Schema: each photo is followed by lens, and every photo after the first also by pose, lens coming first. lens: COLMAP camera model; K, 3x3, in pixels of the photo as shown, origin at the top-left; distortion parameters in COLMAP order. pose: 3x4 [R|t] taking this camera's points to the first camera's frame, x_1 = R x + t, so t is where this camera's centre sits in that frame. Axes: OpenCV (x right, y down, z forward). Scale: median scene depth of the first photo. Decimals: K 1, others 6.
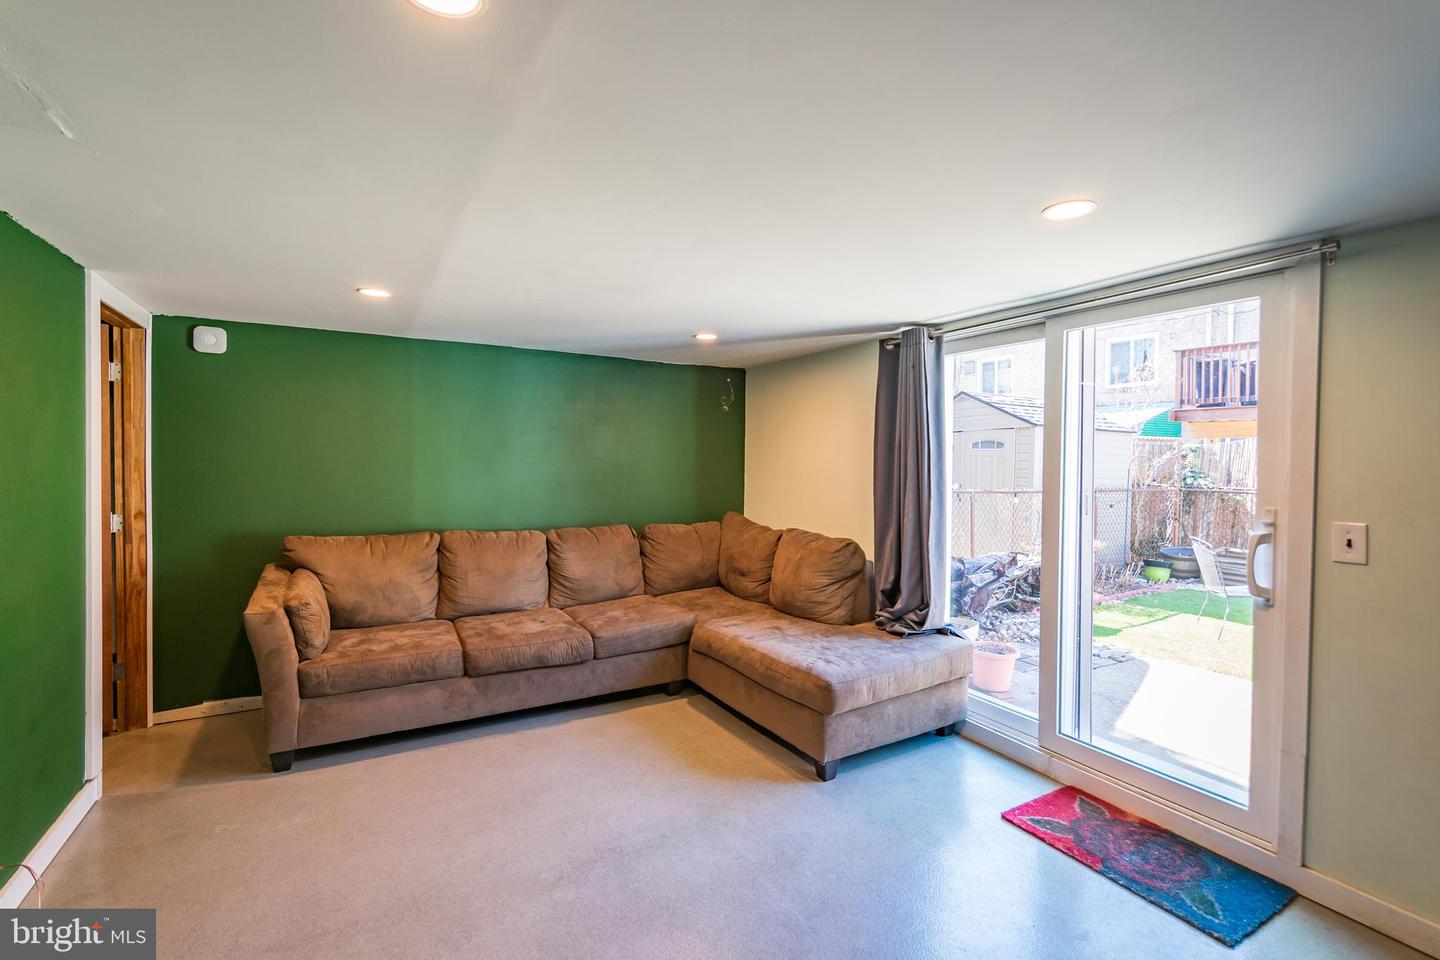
lens RADIAL K [[645.7, 0, 723.4], [0, 645.7, 464.0], [0, 0, 1]] dist [0.002779, 0.000596]
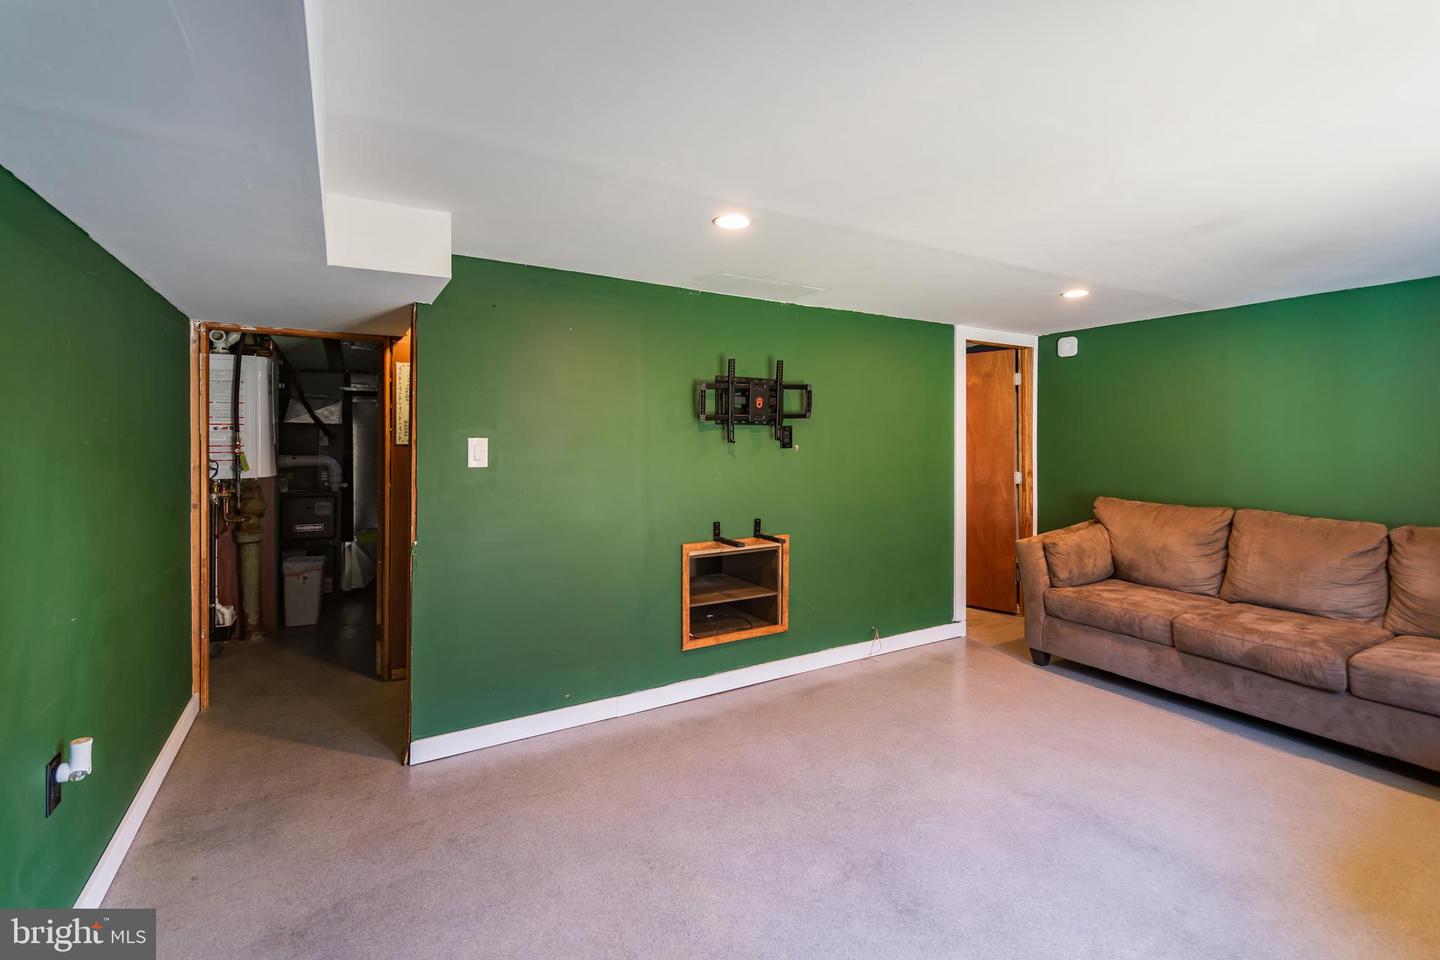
lens RADIAL K [[639.8, 0, 721.4], [0, 639.8, 433.5], [0, 0, 1]] dist [0.000650, -0.000022]
pose [[0.009630, -0.020616, -0.999741, 0.551862], [-0.002954, 0.999782, -0.020646, 0.019509], [0.999949, 0.003152, 0.009567, 0.275312]]
